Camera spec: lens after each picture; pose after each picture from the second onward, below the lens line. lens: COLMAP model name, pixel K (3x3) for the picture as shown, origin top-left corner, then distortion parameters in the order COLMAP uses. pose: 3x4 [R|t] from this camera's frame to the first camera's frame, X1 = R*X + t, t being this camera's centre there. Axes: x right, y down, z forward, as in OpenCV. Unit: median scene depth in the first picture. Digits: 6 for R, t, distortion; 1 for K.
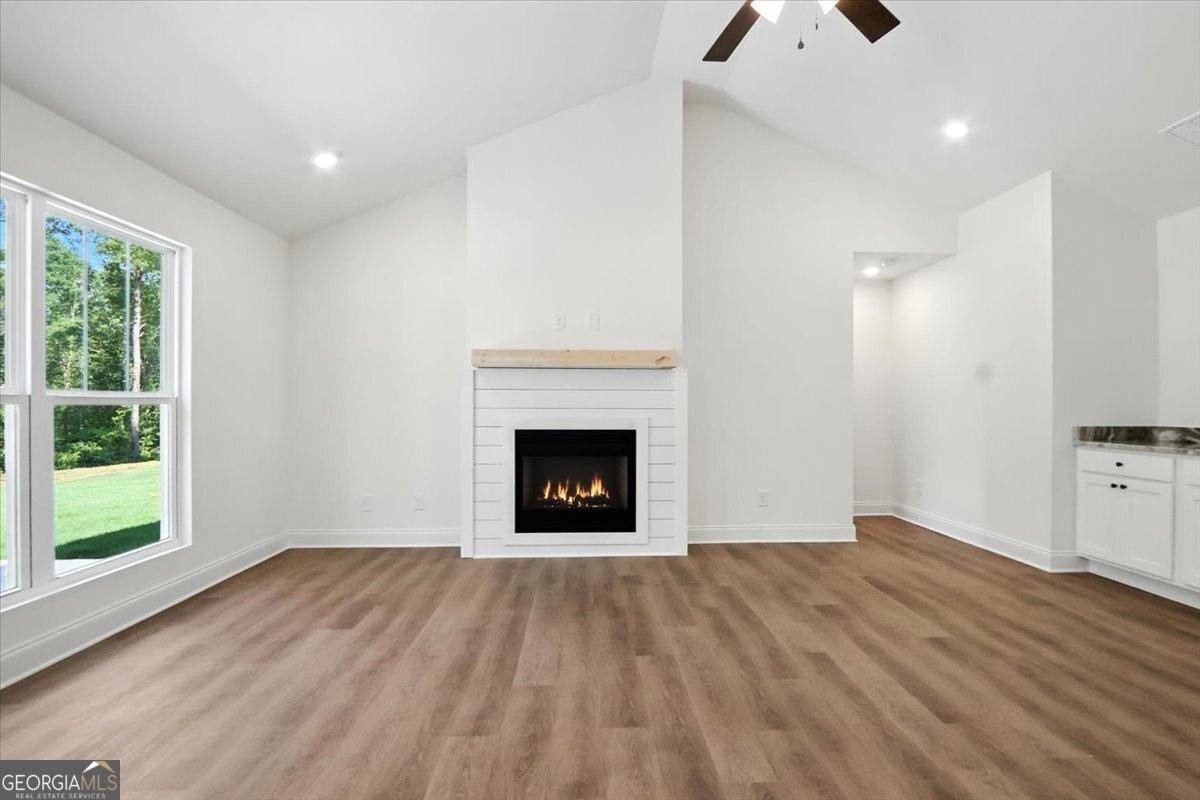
lens RADIAL K [[565.8, 0, 612.5], [0, 565.8, 406.6], [0, 0, 1]] dist [-0.014526, 0.000269]
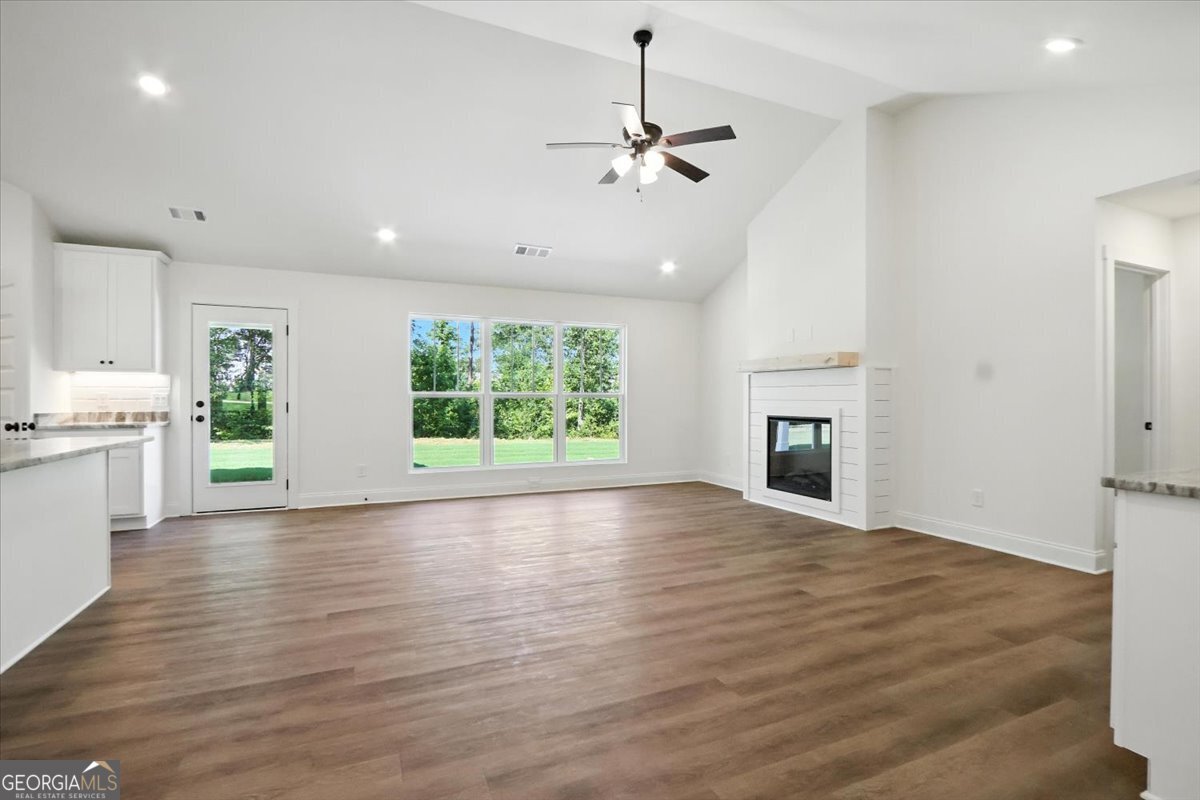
lens RADIAL K [[561.3, 0, 615.1], [0, 561.3, 406.5], [0, 0, 1]] dist [-0.011564, 0.002219]
pose [[0.369075, 0.012030, -0.929322, 1.048503], [-0.003159, 0.999927, 0.011689, 0.003718], [0.929394, -0.001378, 0.369086, 0.130004]]
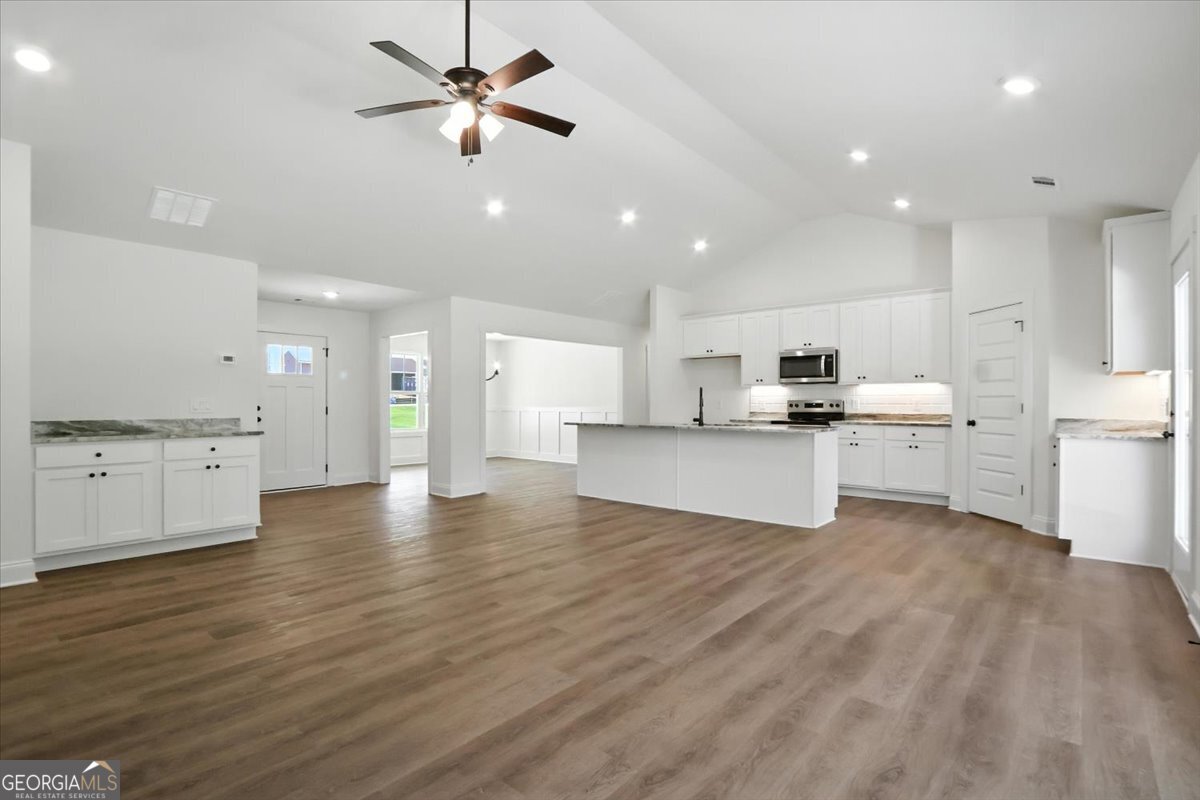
lens RADIAL K [[561.3, 0, 615.1], [0, 561.3, 406.5], [0, 0, 1]] dist [-0.011564, 0.002219]
pose [[-0.730316, -0.006335, 0.683081, -0.516309], [-0.000521, 0.999962, 0.008717, -0.001756], [-0.683110, 0.006011, -0.730291, 0.964244]]
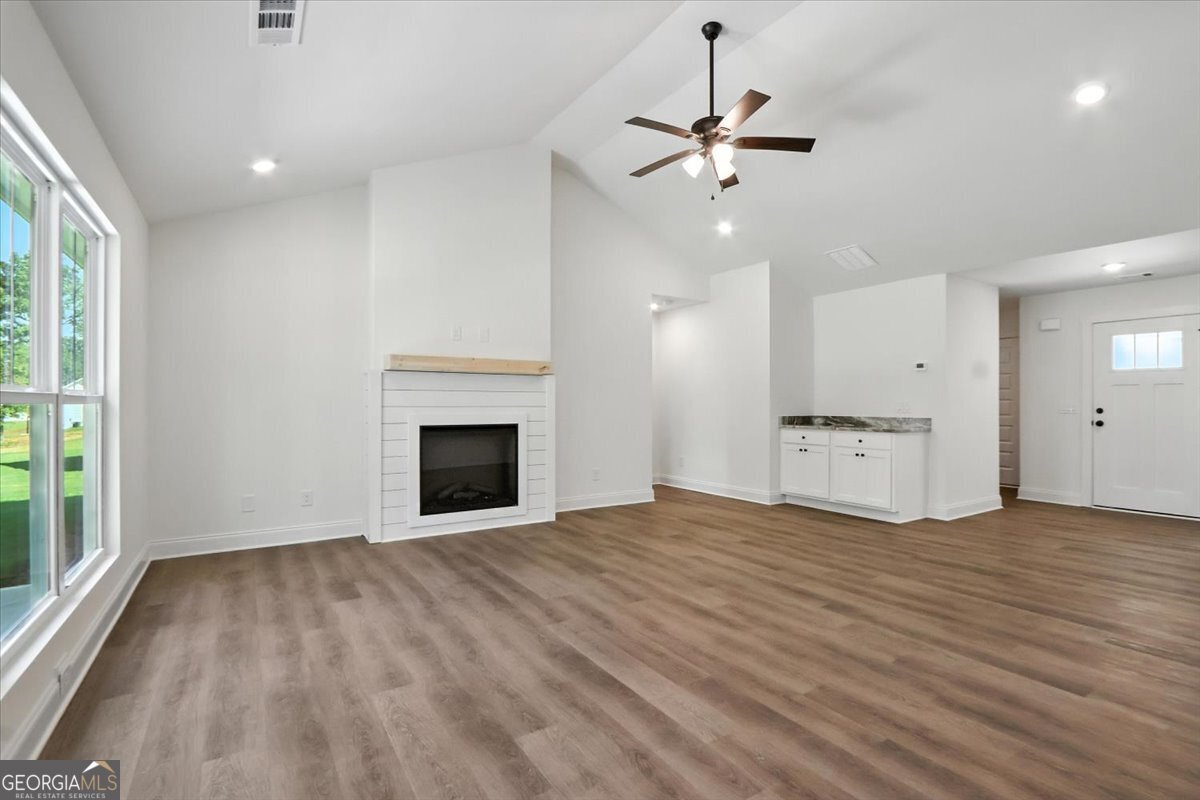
lens RADIAL K [[561.3, 0, 615.1], [0, 561.3, 406.5], [0, 0, 1]] dist [-0.011564, 0.002219]
pose [[0.860598, -0.003247, 0.509275, -0.428480], [0.002723, 0.999995, 0.001775, 0.001773], [-0.509278, -0.000141, 0.860602, -0.180420]]
